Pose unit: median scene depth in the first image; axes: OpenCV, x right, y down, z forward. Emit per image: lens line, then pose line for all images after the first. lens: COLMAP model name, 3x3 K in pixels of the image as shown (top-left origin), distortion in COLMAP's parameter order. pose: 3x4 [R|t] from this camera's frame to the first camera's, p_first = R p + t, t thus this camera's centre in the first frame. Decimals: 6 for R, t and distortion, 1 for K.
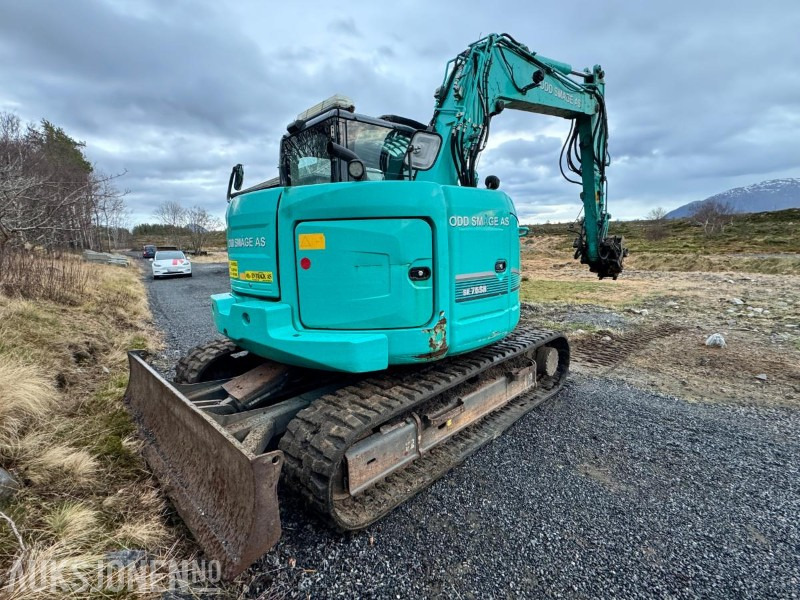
lens RADIAL K [[407.1, 0, 400.0], [0, 407.1, 300.0], [0, 0, 1]] dist [0.002256, 0.000143]
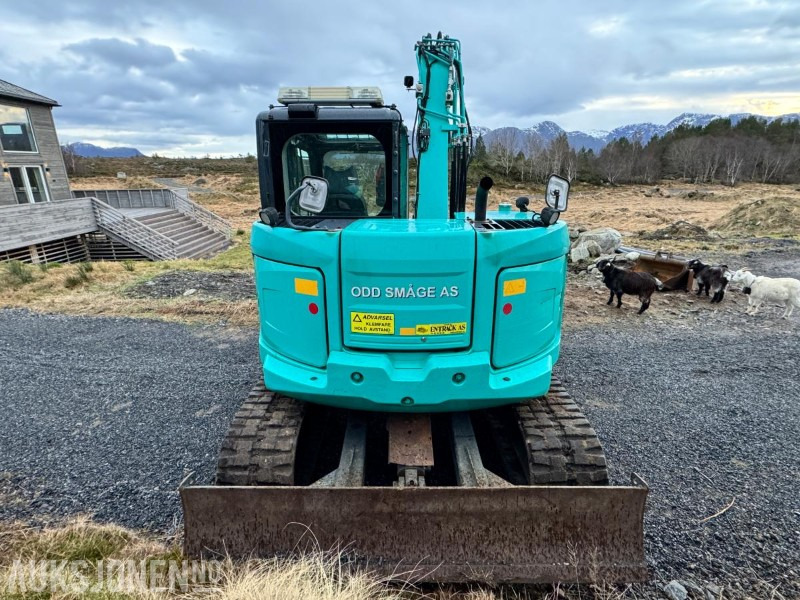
lens RADIAL K [[445.1, 0, 400.0], [0, 445.1, 300.0], [0, 0, 1]] dist [-0.061570, -0.000315]
pose [[0.688642, -0.182512, 0.701756, -1.008921], [0.081040, 0.981113, 0.175641, -0.278247], [-0.720558, -0.064084, 0.690427, 0.374297]]
